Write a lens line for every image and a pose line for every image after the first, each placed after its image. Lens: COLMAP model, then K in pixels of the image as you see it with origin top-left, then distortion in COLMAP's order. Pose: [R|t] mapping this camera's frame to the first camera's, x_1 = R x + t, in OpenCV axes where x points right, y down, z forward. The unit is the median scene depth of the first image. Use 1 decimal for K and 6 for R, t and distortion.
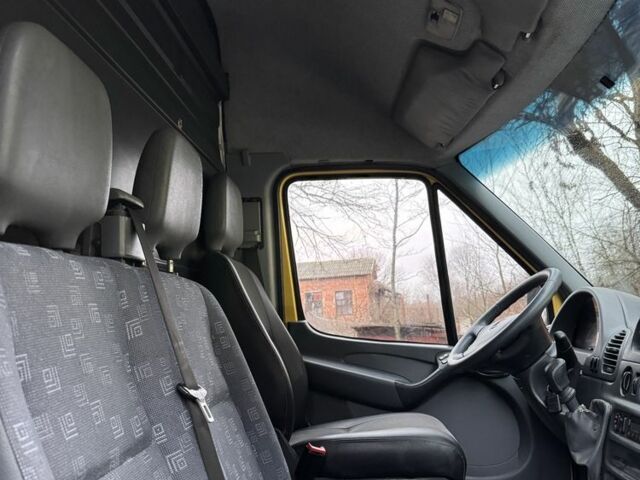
lens RADIAL K [[576.2, 0, 320.0], [0, 576.2, 240.0], [0, 0, 1]] dist [0.067320, -0.162524]
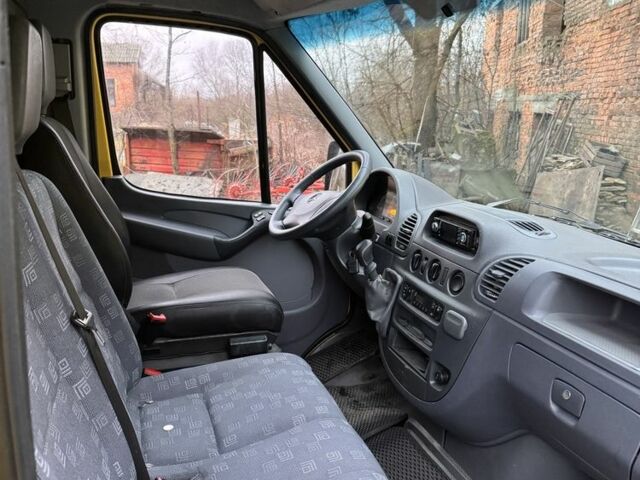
lens RADIAL K [[576.2, 0, 320.0], [0, 576.2, 240.0], [0, 0, 1]] dist [0.067320, -0.162524]
pose [[0.921904, -0.018116, 0.386994, -0.109334], [-0.116225, 0.939963, 0.320875, -0.125221], [-0.369573, -0.340794, 0.864451, -0.009073]]
